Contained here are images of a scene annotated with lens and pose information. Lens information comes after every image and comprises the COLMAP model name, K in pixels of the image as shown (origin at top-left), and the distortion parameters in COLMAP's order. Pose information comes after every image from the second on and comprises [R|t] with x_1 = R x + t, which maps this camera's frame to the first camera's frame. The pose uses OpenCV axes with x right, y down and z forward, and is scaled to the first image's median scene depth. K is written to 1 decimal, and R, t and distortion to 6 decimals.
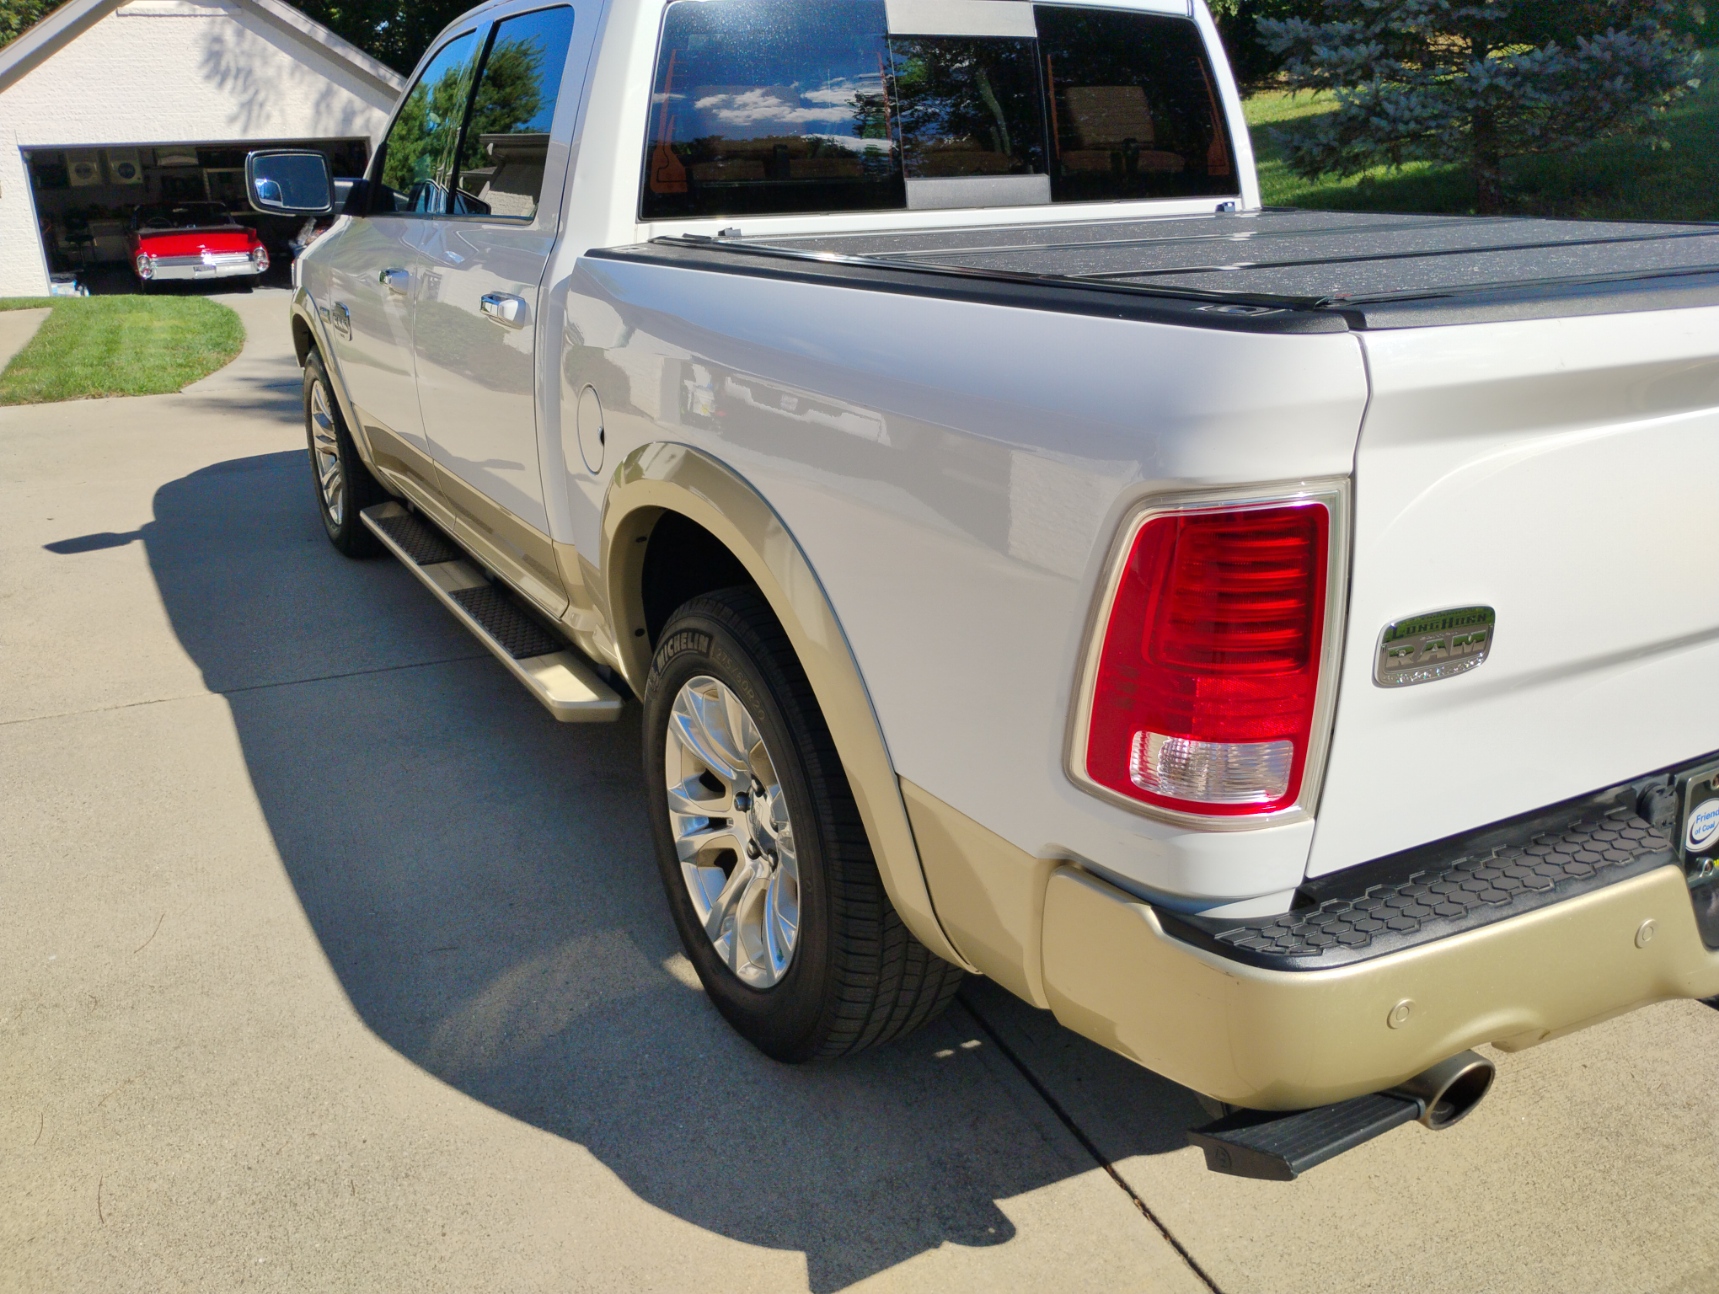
lens RADIAL K [[1492.8, 0, 860.4], [0, 1492.8, 640.0], [0, 0, 1]] dist [0.014198, -0.016781]
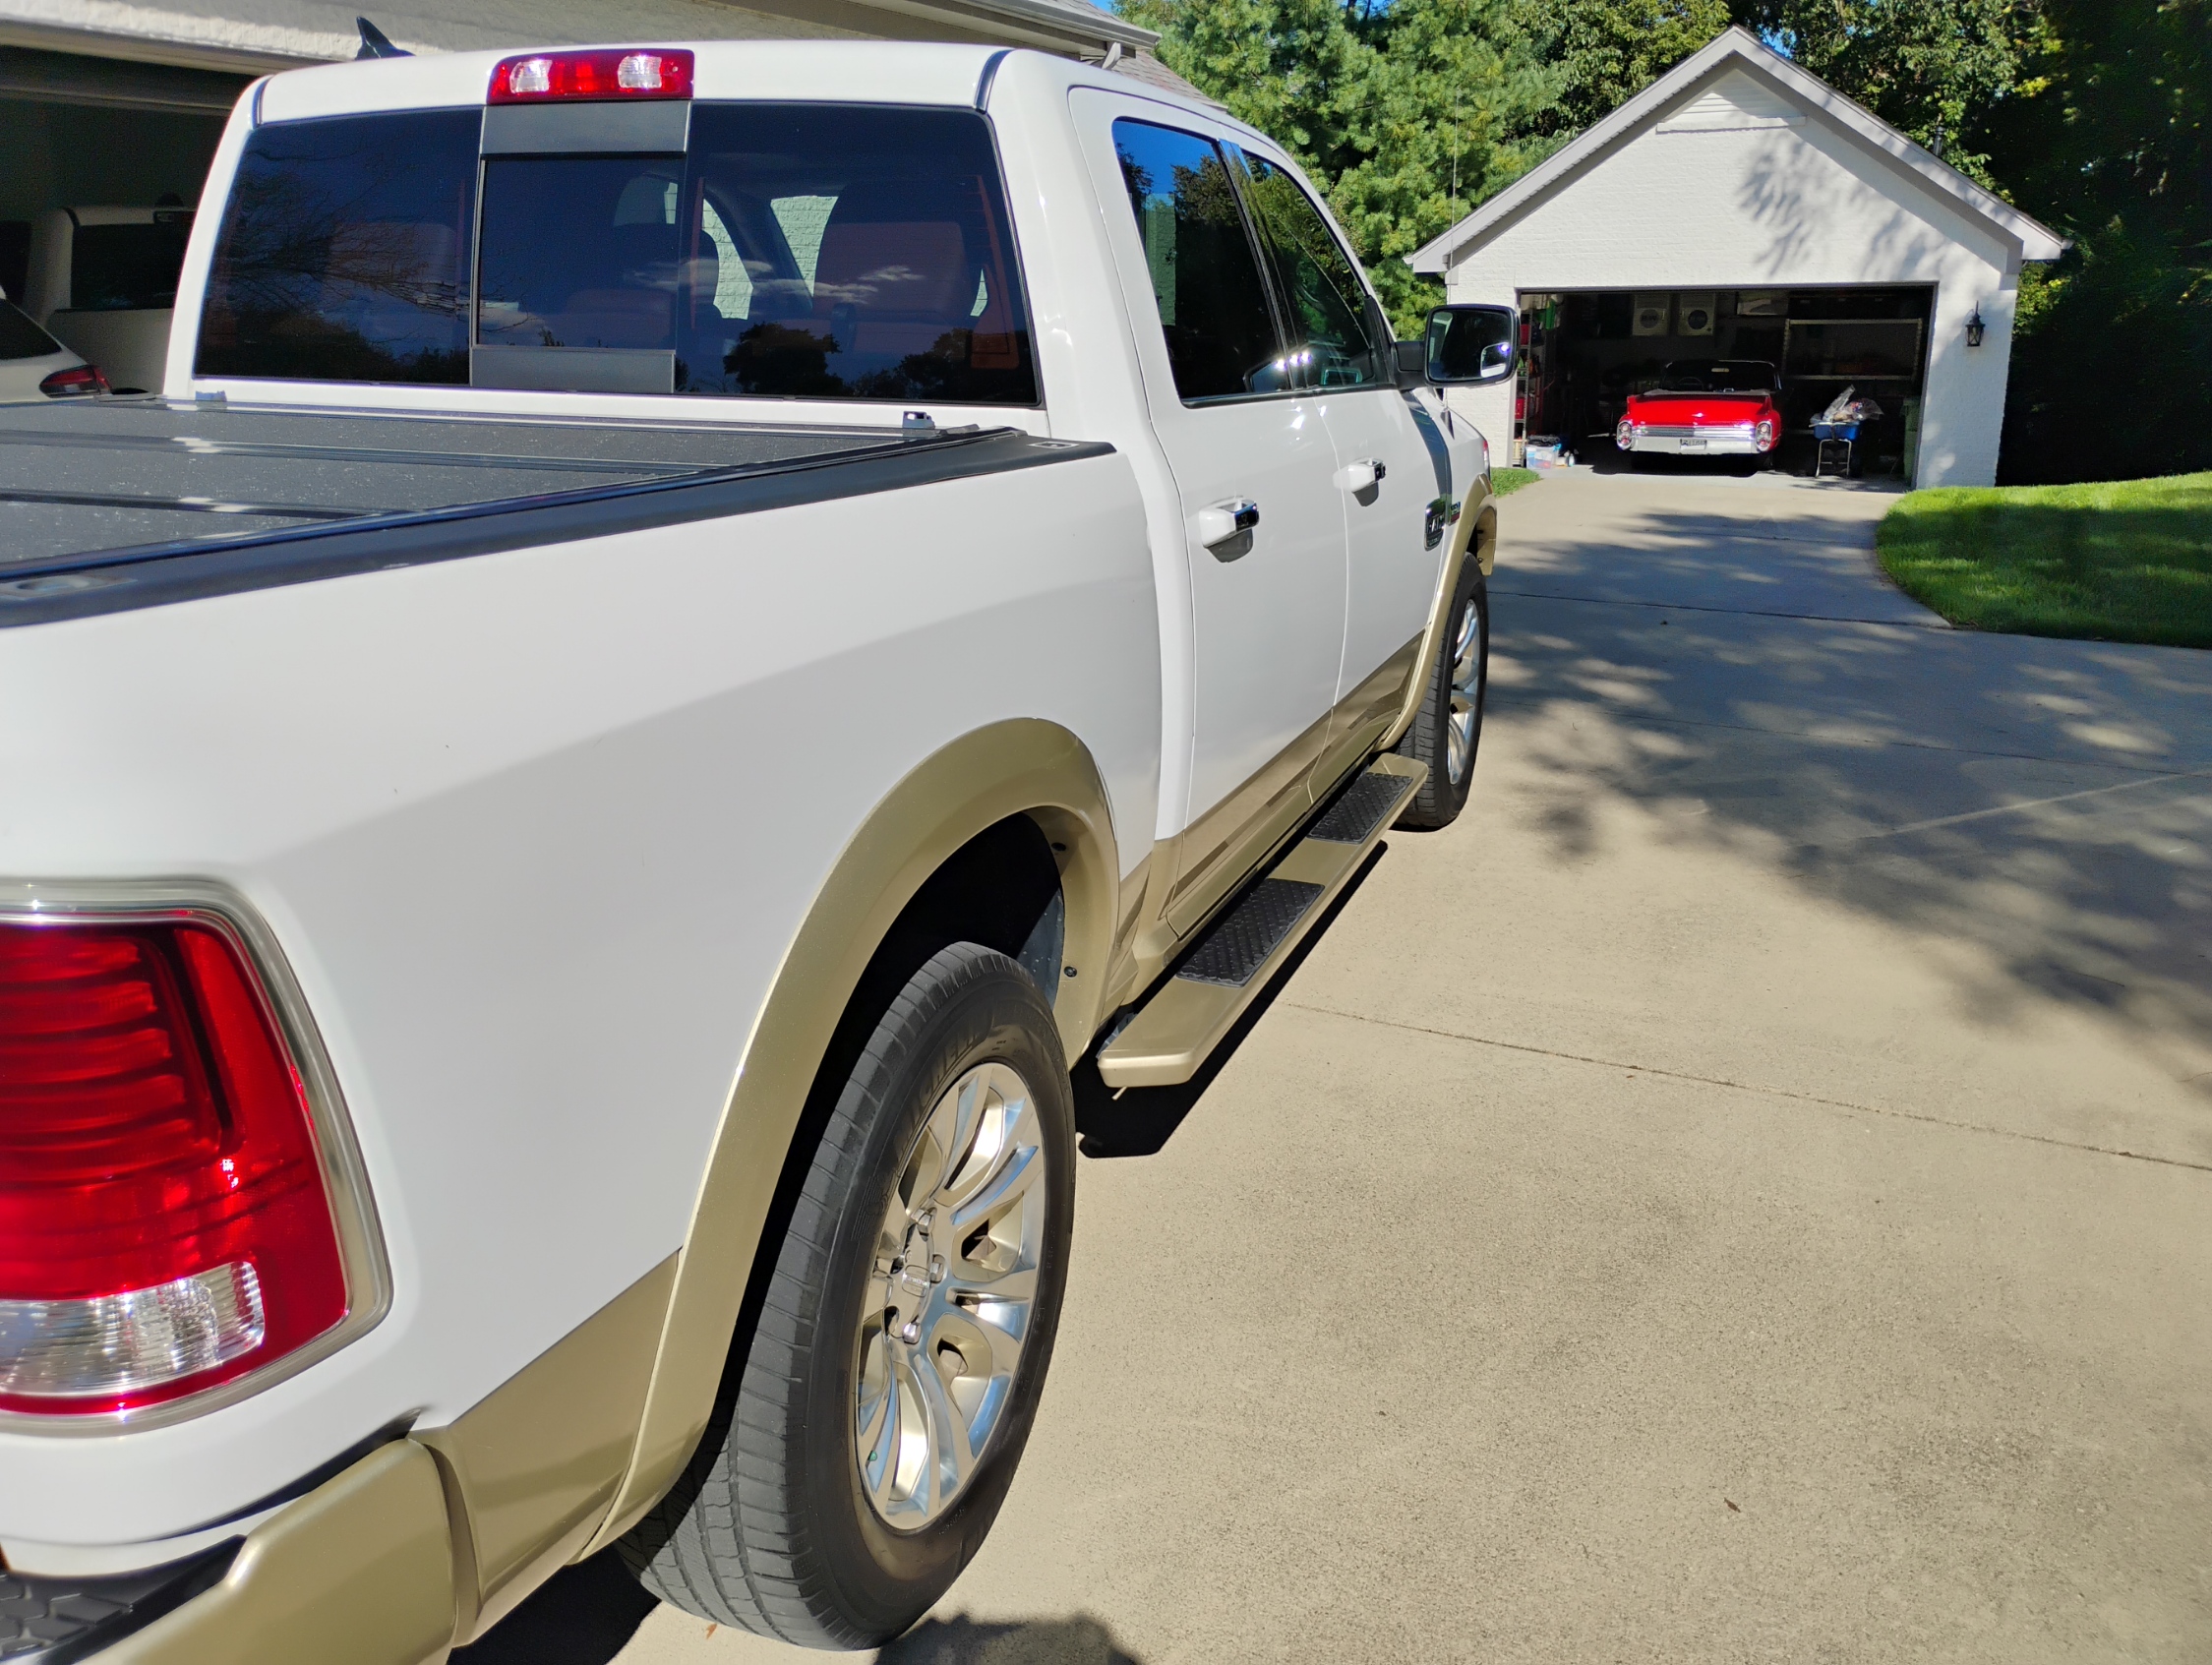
lens RADIAL K [[1920.8, 0, 1105.0], [0, 1920.8, 844.3], [0, 0, 1]] dist [0.014198, -0.016781]
pose [[0.676900, 0.221031, -0.702105, 0.122960], [-0.248577, 0.966456, 0.064598, -0.030517], [0.692831, 0.130801, 0.709137, 0.086124]]
